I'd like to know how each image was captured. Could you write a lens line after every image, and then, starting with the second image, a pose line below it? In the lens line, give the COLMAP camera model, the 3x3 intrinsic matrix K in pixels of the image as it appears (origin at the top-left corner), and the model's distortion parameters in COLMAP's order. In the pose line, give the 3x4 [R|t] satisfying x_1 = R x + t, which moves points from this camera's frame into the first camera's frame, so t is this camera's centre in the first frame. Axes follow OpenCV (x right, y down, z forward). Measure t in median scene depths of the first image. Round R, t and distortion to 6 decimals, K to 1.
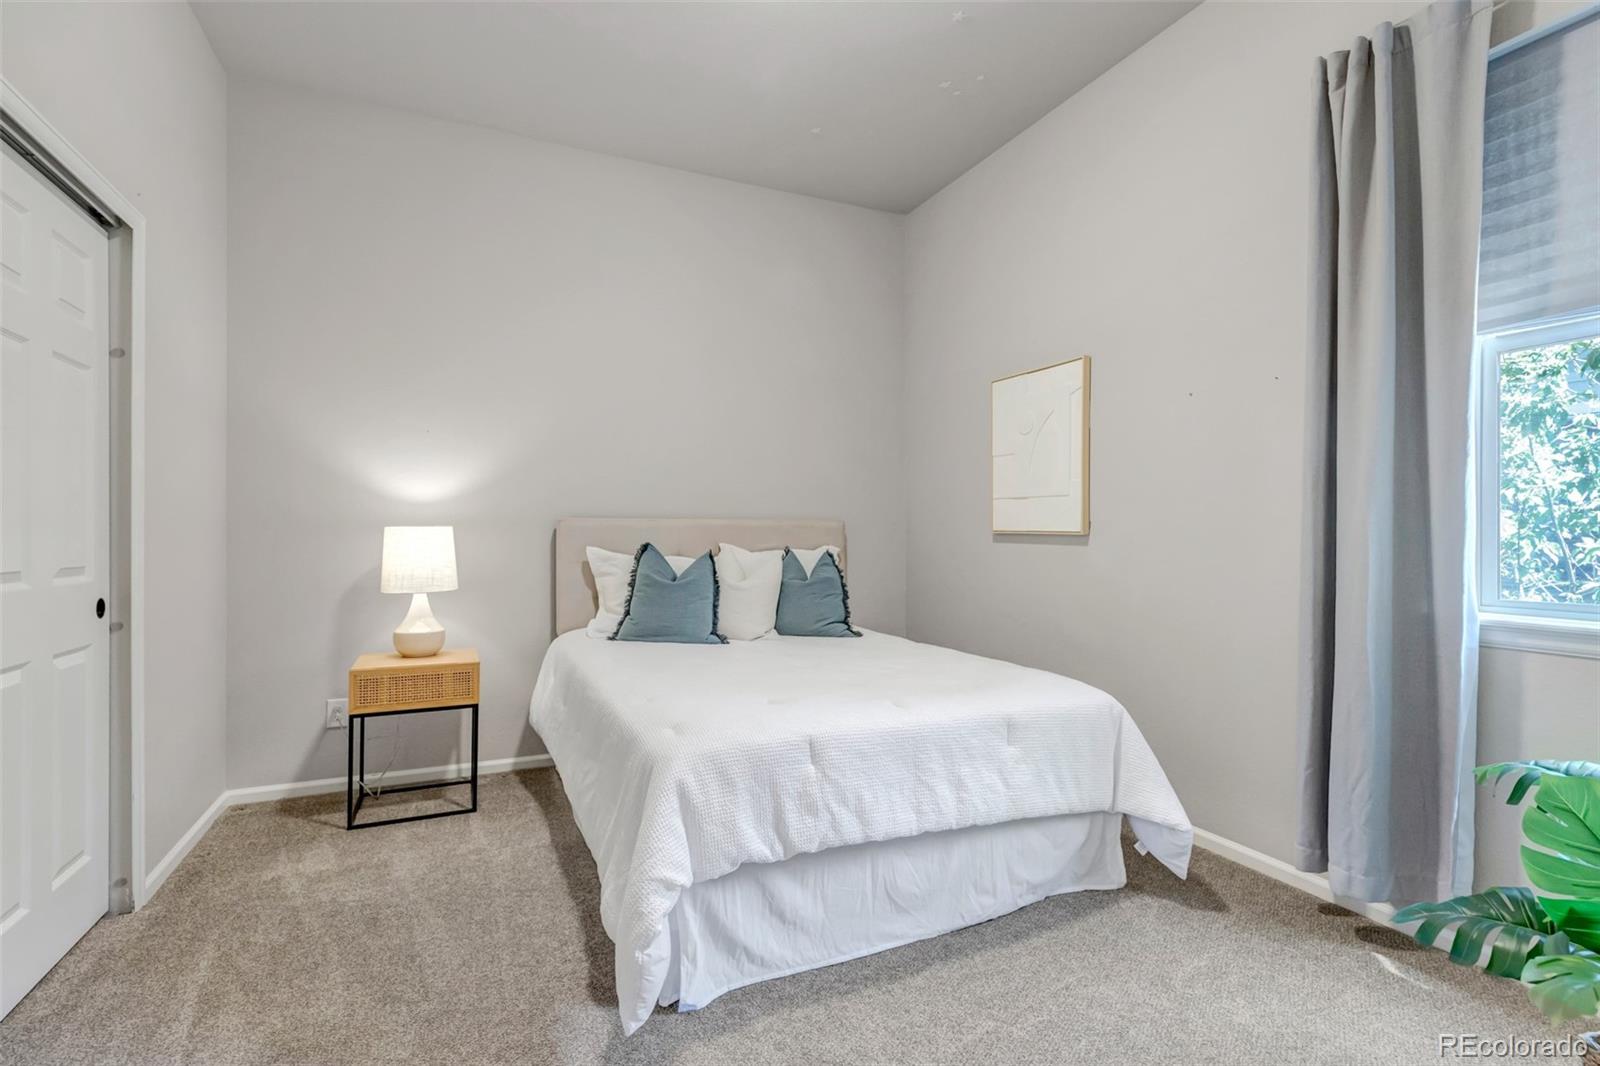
lens RADIAL K [[733.0, 0, 787.2], [0, 733.0, 535.7], [0, 0, 1]] dist [0.004473, -0.000469]
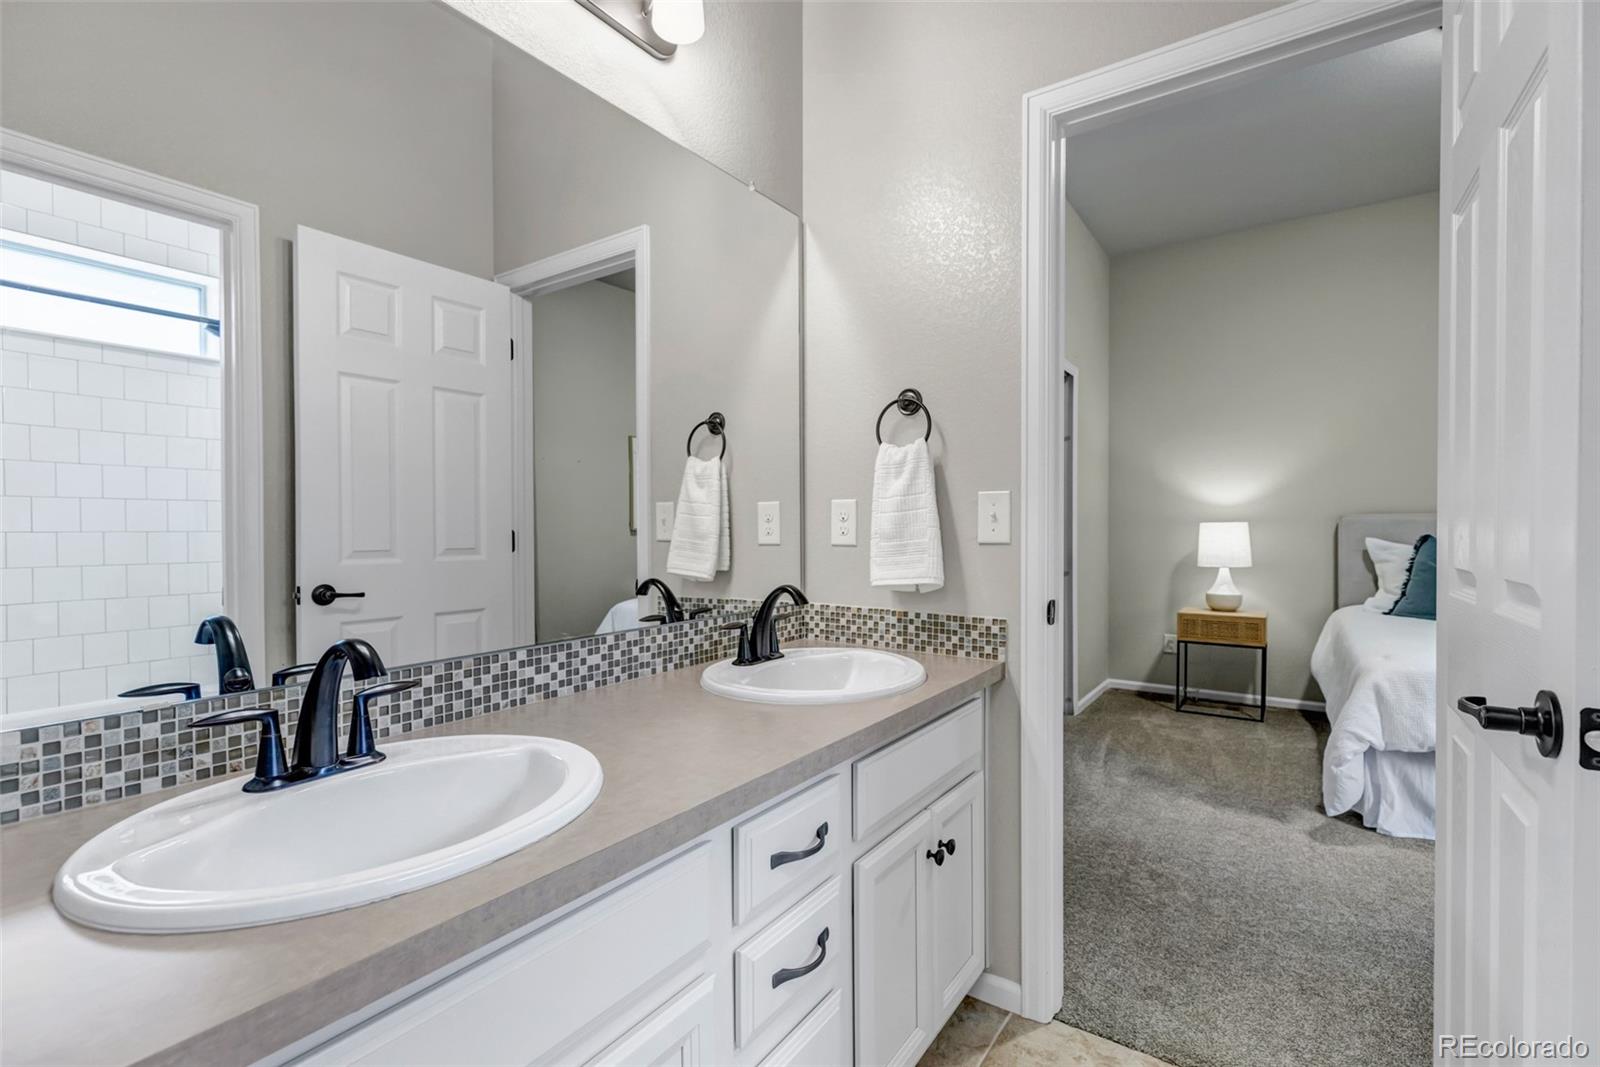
lens RADIAL K [[733.0, 0, 805.7], [0, 733.0, 540.1], [0, 0, 1]] dist [0.004473, -0.000469]
pose [[0.529818, 0.010610, -0.848045, 0.306088], [0.000371, 0.999919, 0.012741, 0.003441], [0.848111, -0.007065, 0.529771, -0.496609]]
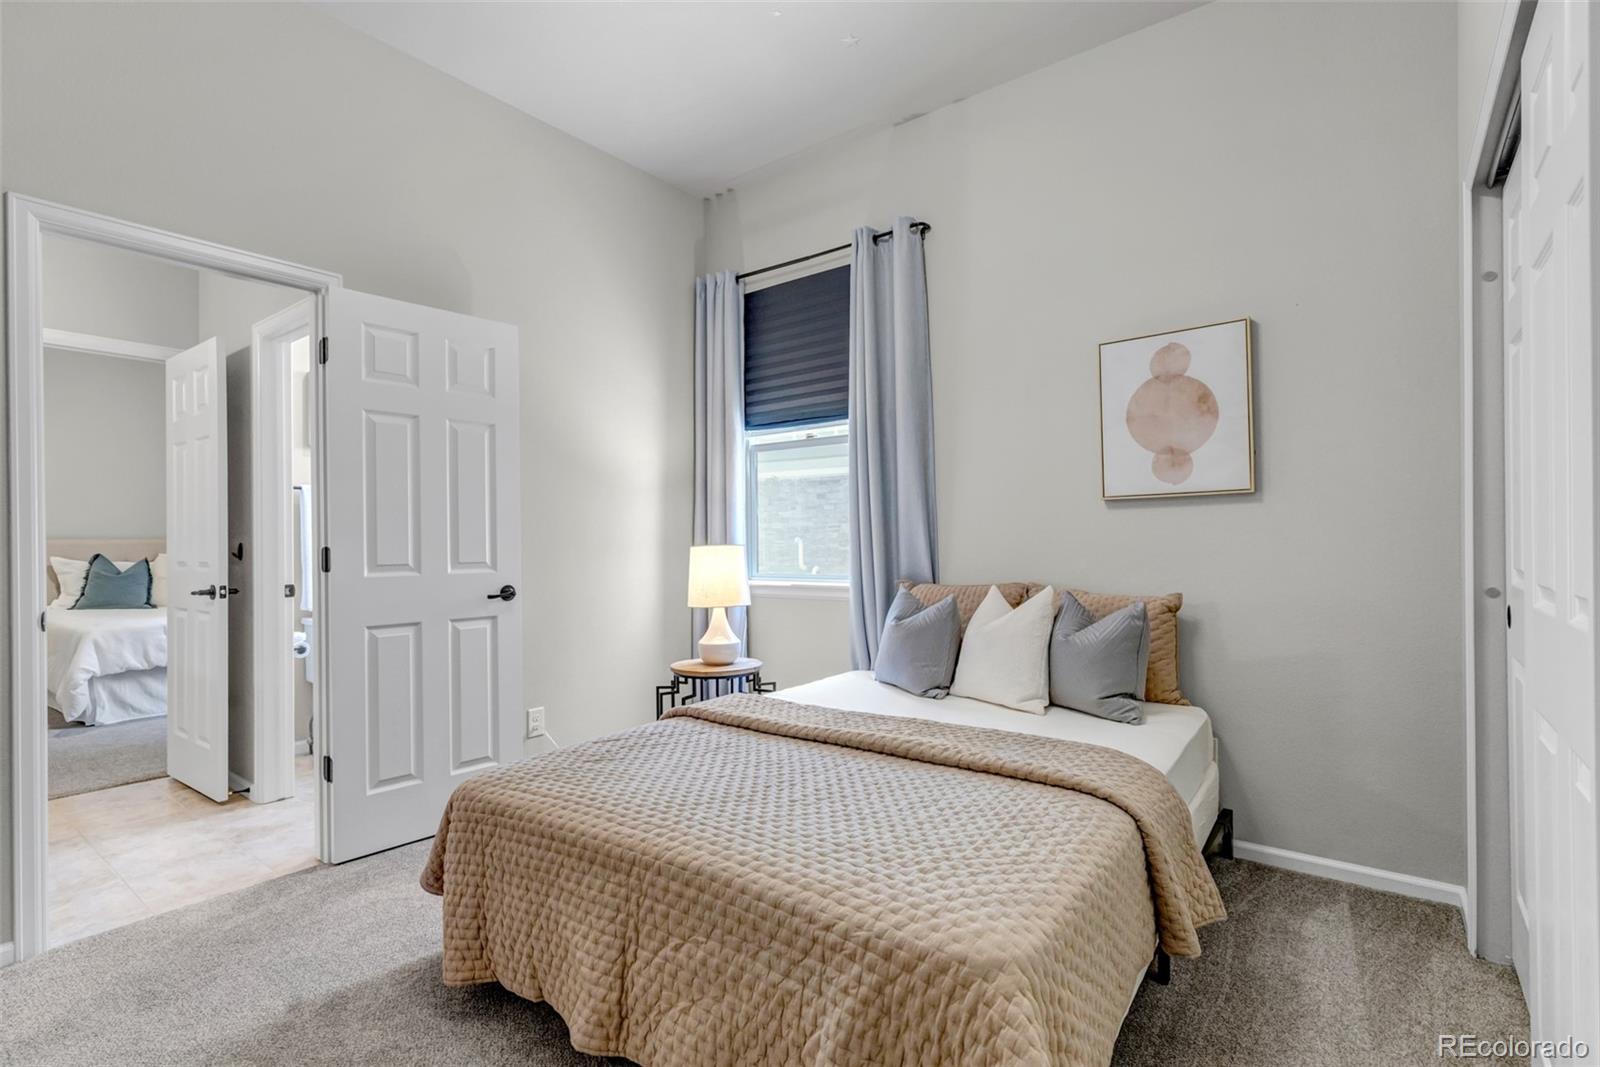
lens RADIAL K [[733.0, 0, 789.5], [0, 733.0, 542.2], [0, 0, 1]] dist [0.004473, -0.000469]
pose [[0.872495, -0.009274, 0.488535, 0.440711], [0.012736, 0.999912, -0.003762, 0.010140], [-0.488457, 0.009504, 0.872536, -1.506227]]
